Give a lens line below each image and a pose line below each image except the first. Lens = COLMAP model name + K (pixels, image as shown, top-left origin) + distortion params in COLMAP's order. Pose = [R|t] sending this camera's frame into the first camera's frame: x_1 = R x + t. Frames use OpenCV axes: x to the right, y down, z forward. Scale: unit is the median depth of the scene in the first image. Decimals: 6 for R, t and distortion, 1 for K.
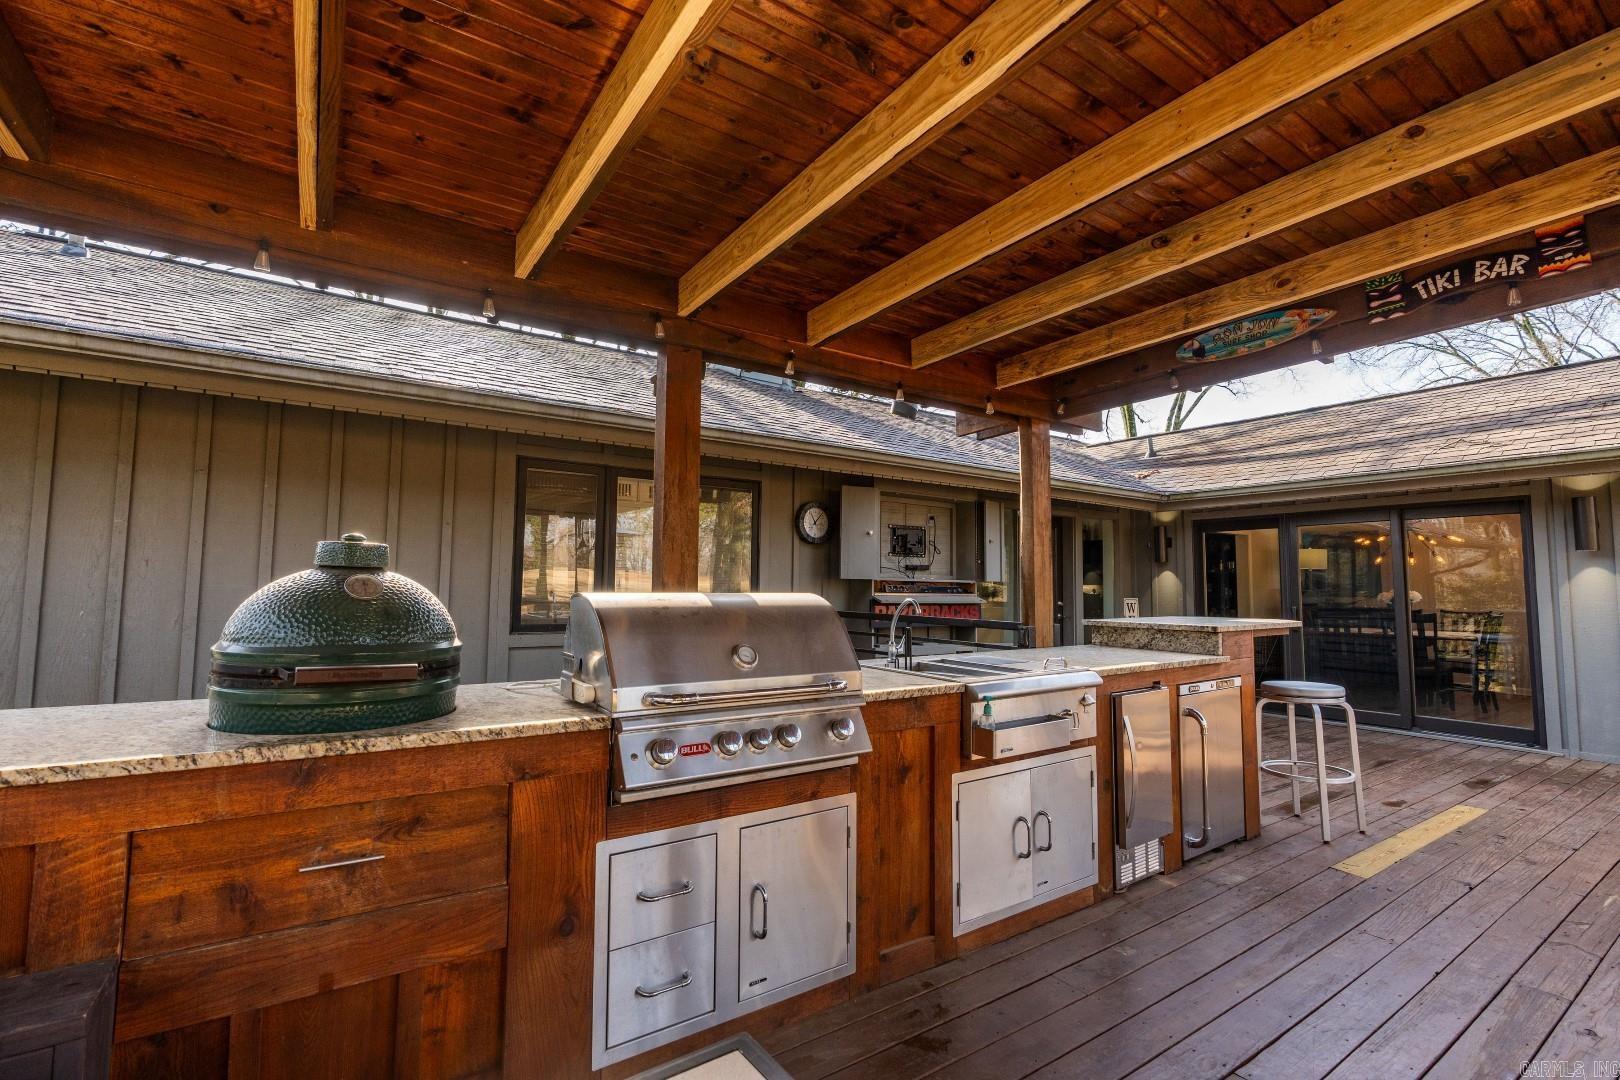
lens RADIAL K [[725.0, 0, 798.2], [0, 725.0, 533.9], [0, 0, 1]] dist [-0.009672, 0.004486]
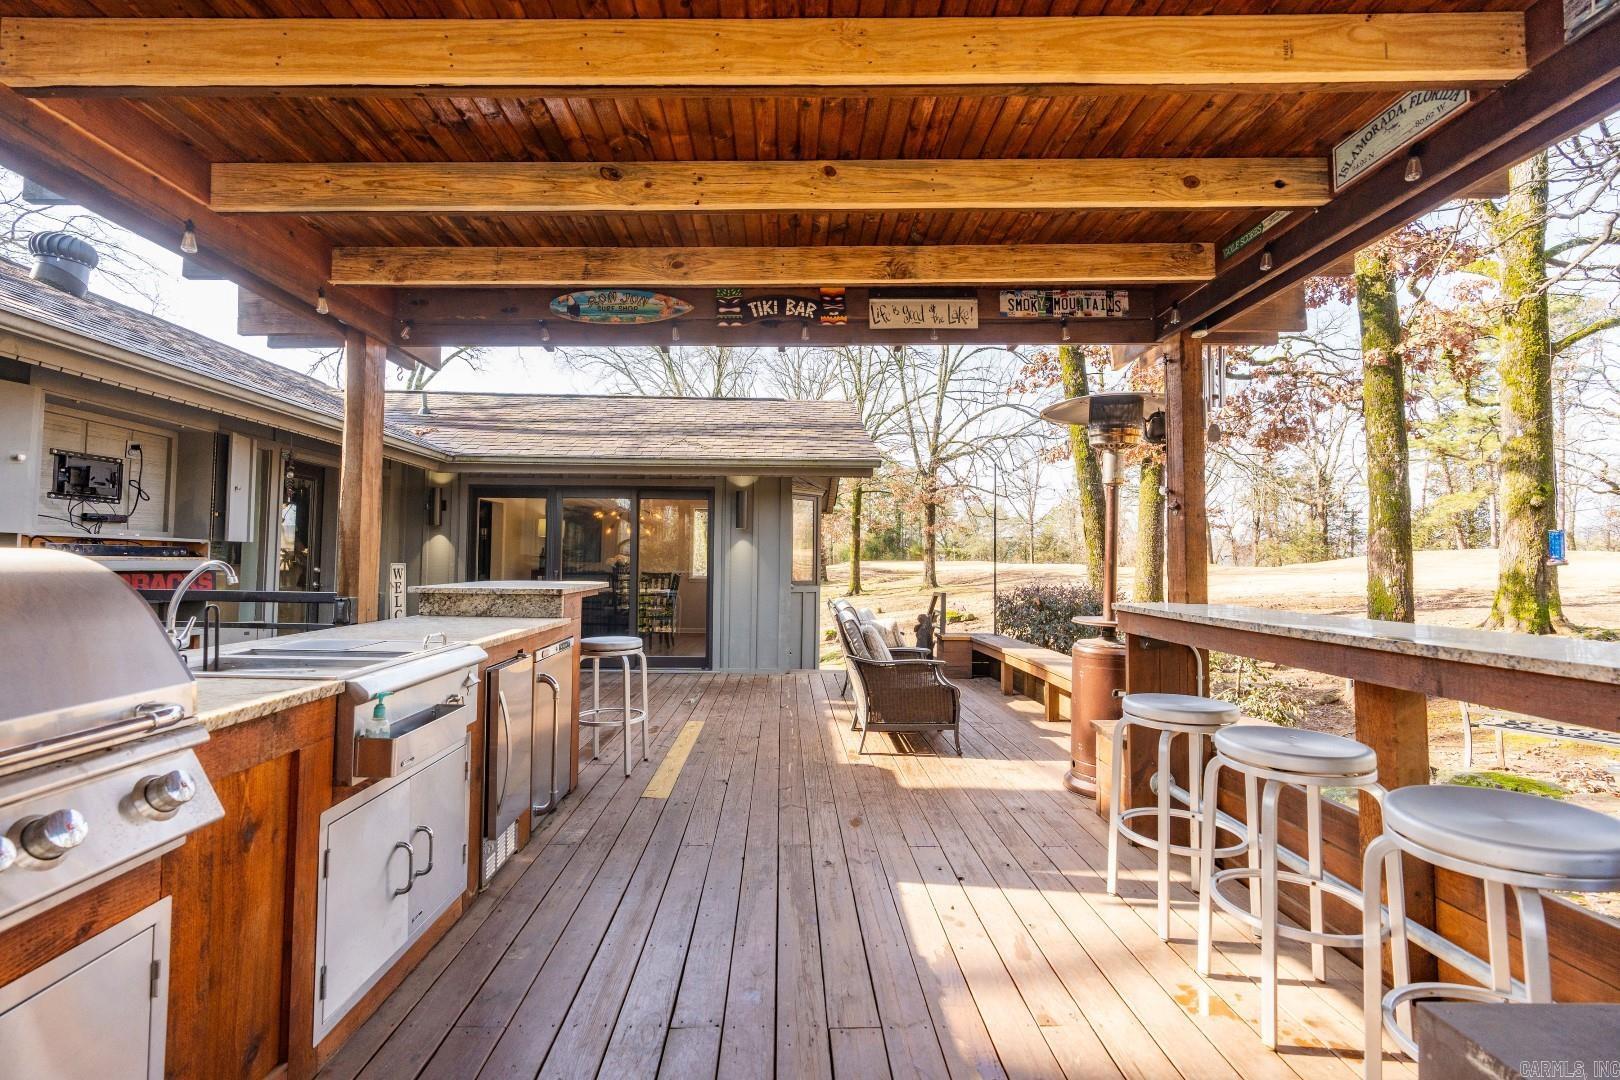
lens RADIAL K [[725.0, 0, 799.3], [0, 725.0, 533.2], [0, 0, 1]] dist [-0.009672, 0.004486]
pose [[0.541648, 0.030716, 0.840044, -0.094173], [-0.068835, 0.997597, 0.007908, 0.021701], [-0.837782, -0.062108, 0.542461, 0.196408]]
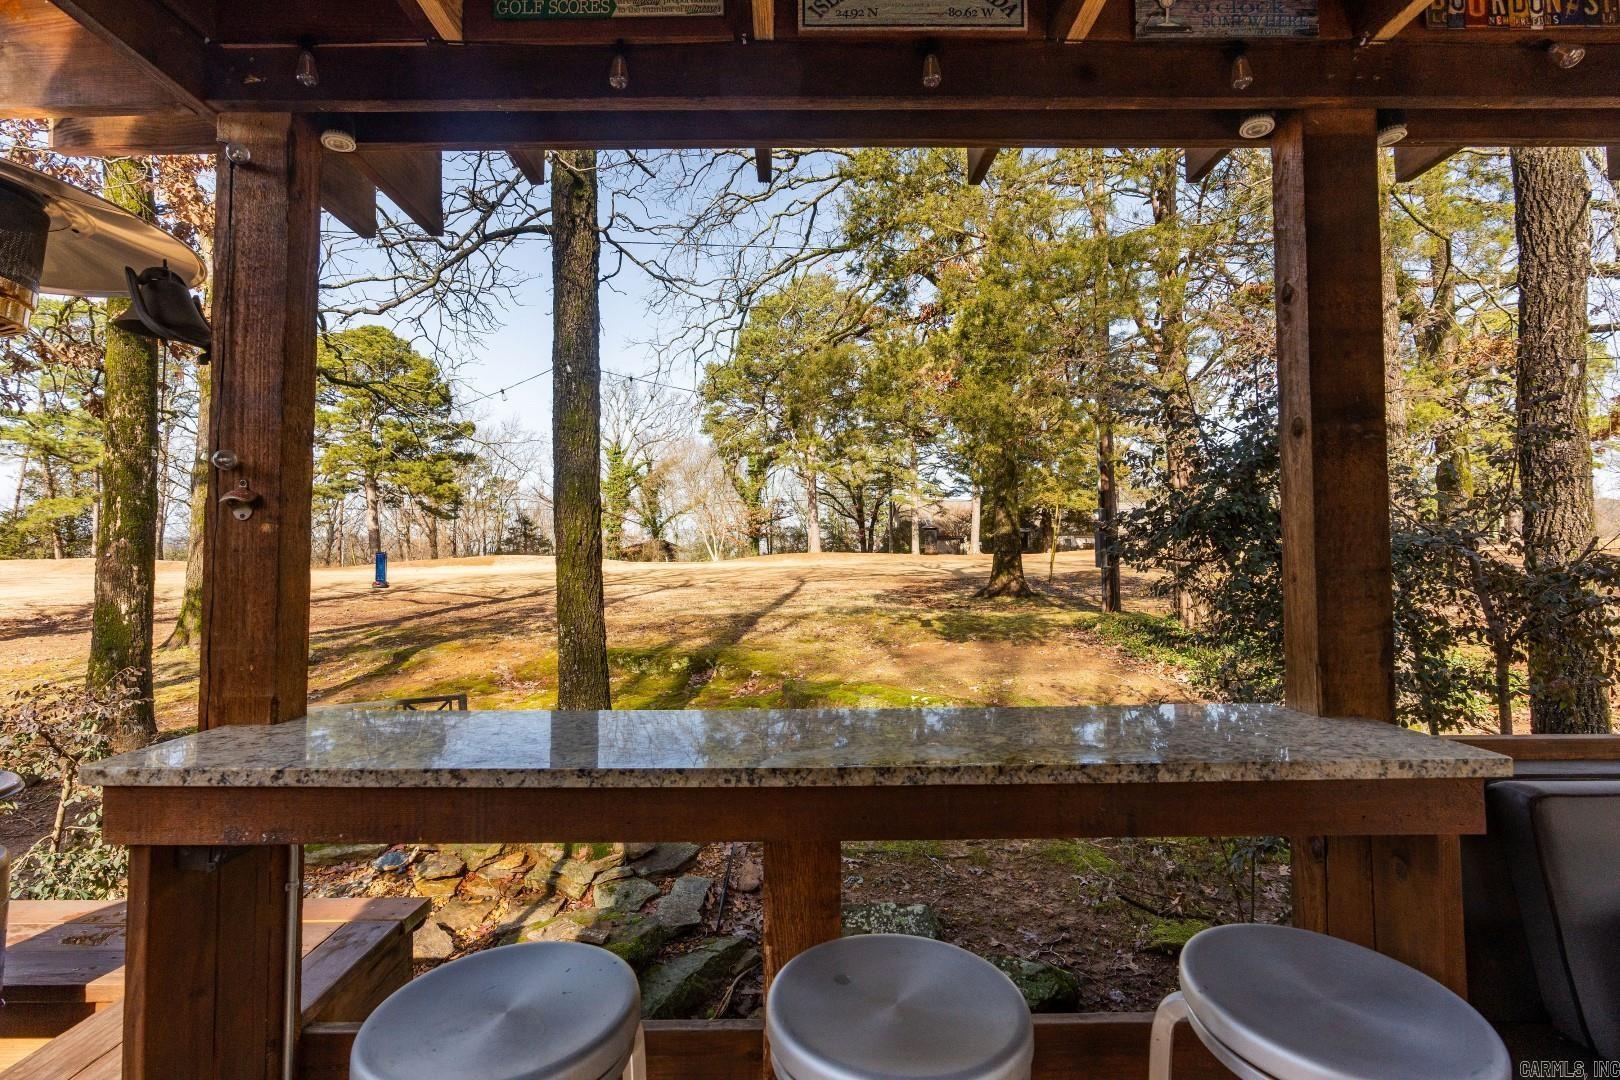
lens RADIAL K [[725.0, 0, 798.4], [0, 725.0, 534.1], [0, 0, 1]] dist [-0.009672, 0.004486]
pose [[-0.833403, 0.026556, 0.552027, 0.502986], [-0.042356, 0.992838, -0.111708, 0.011418], [-0.551040, -0.116480, -0.826309, 0.471205]]
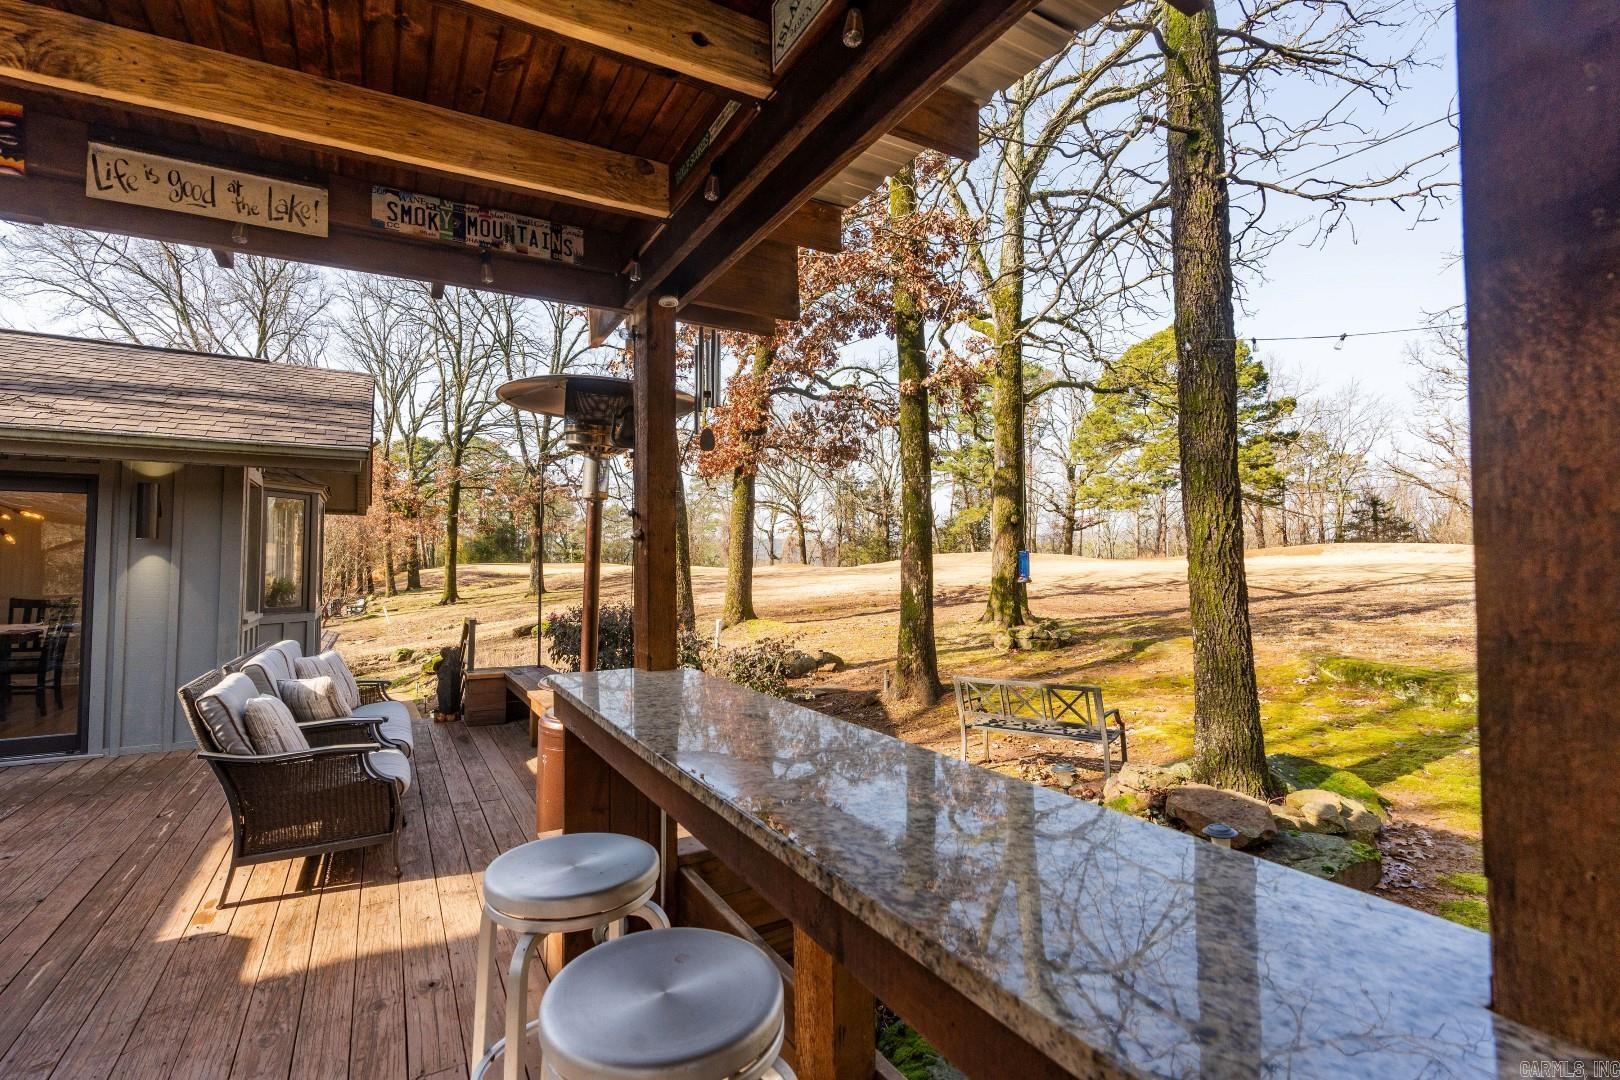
lens RADIAL K [[725.0, 0, 799.5], [0, 725.0, 534.7], [0, 0, 1]] dist [-0.009672, 0.004486]
pose [[0.066761, 0.033257, 0.997215, 0.303176], [-0.075428, 0.996753, -0.028192, -0.034888], [-0.994914, -0.073336, 0.069052, 0.097615]]
